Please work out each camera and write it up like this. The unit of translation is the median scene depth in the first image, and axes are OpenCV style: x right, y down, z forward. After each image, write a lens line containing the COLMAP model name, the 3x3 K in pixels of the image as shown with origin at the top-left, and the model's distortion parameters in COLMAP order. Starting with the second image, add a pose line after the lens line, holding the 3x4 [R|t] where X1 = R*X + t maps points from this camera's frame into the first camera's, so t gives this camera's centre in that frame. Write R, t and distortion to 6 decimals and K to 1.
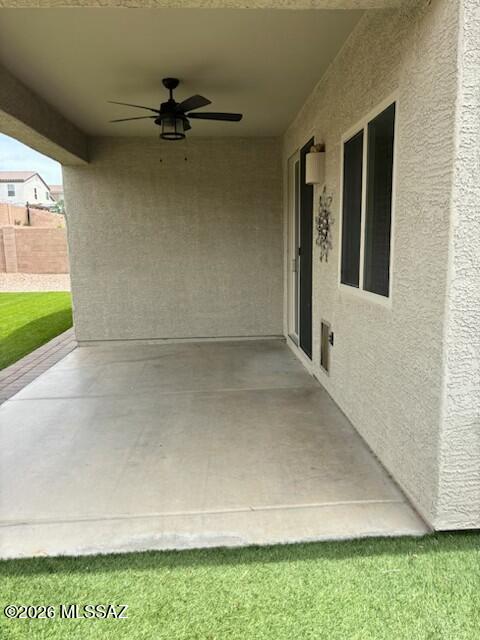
lens RADIAL K [[487.3, 0, 237.3], [0, 487.3, 318.8], [0, 0, 1]] dist [0.039311, -0.007859]
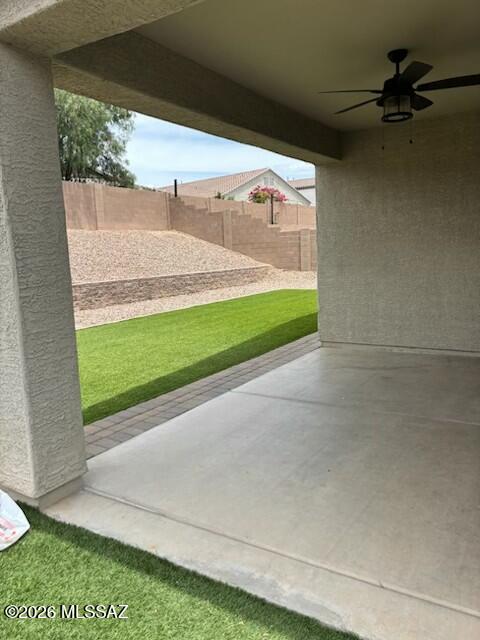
lens RADIAL K [[487.3, 0, 237.3], [0, 487.3, 318.8], [0, 0, 1]] dist [0.039311, -0.007859]
pose [[0.816793, 0.064329, -0.573334, 0.142134], [-0.061388, 0.997813, 0.024502, -0.019505], [0.573656, 0.015183, 0.818955, 0.120028]]
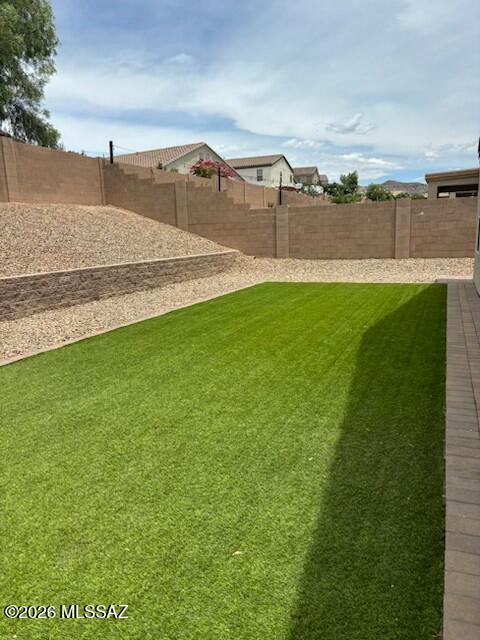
lens RADIAL K [[475.3, 0, 240.3], [0, 475.3, 330.2], [0, 0, 1]] dist [-0.003114, -0.003727]
pose [[0.907224, 0.075633, -0.413792, -0.557508], [-0.050277, 0.996148, 0.071844, -0.075151], [0.417632, -0.044375, 0.907532, 0.630879]]
